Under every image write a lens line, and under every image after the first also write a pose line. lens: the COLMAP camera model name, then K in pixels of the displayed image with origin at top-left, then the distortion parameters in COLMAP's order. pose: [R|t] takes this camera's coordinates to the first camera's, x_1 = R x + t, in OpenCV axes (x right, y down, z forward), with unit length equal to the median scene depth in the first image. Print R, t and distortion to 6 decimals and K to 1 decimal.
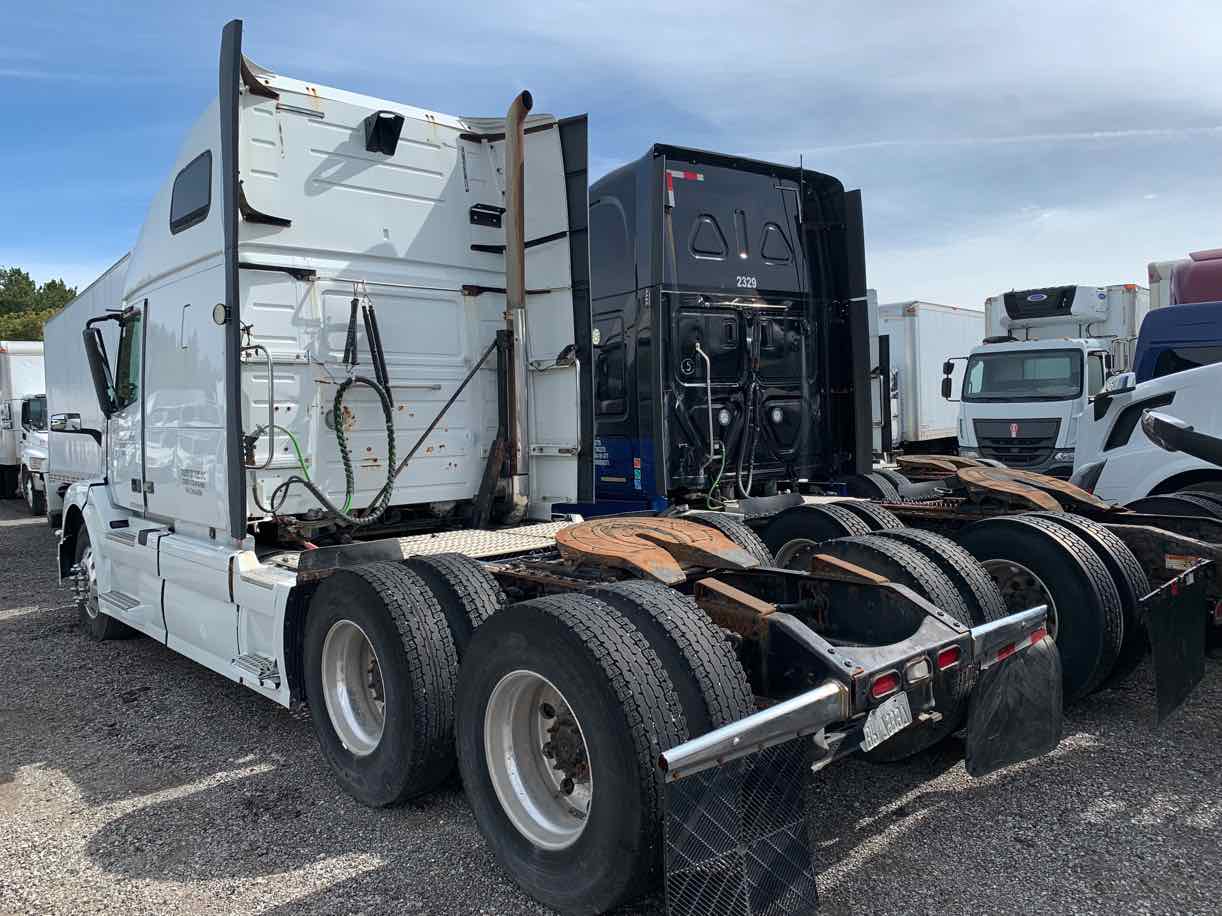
lens RADIAL K [[943.8, 0, 632.5], [0, 943.8, 433.7], [0, 0, 1]] dist [0.074410, -0.135280]
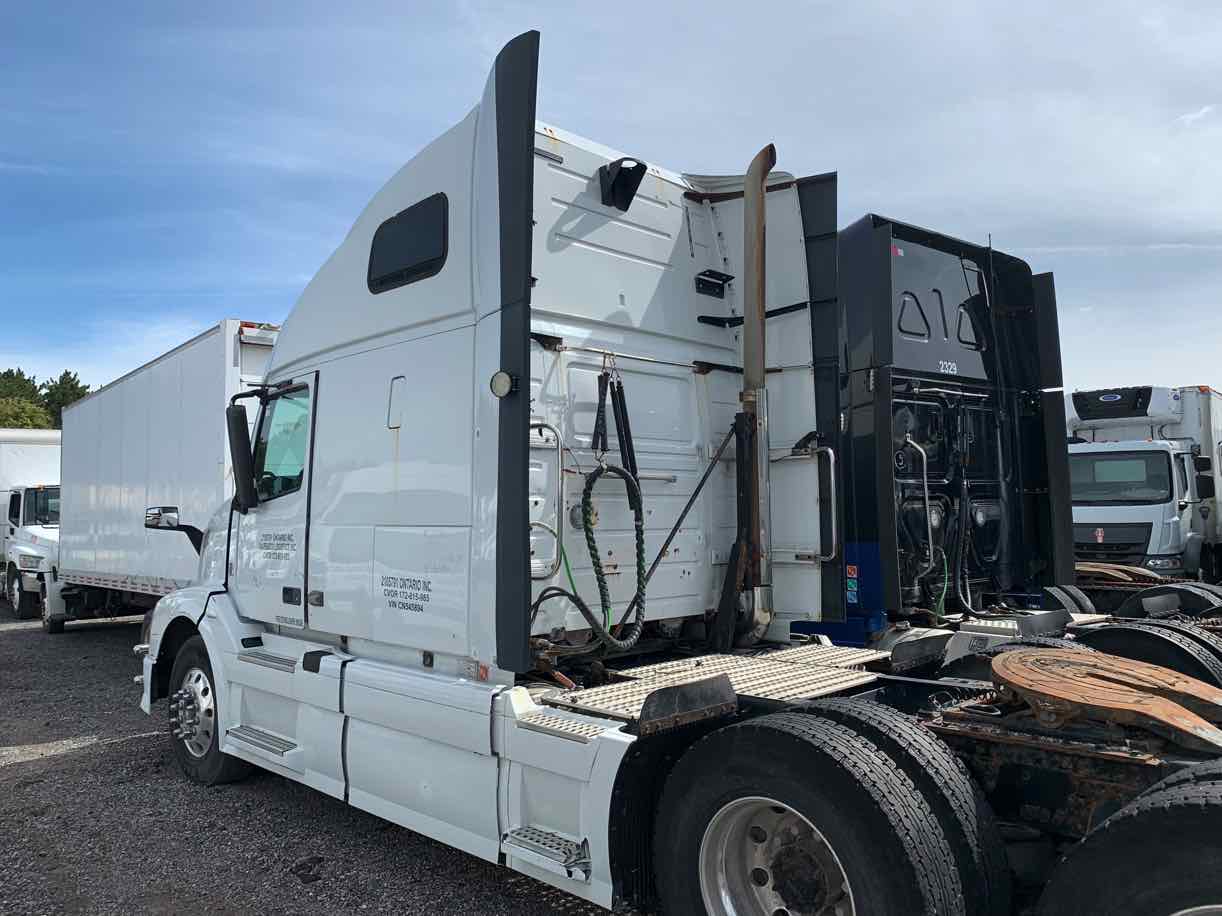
lens RADIAL K [[943.8, 0, 632.5], [0, 943.8, 433.7], [0, 0, 1]] dist [0.074410, -0.135280]
pose [[0.998807, 0.014186, 0.046736, -0.271635], [-0.009243, 0.994499, -0.104333, -0.001846], [-0.047959, 0.103777, 0.993444, 0.158558]]
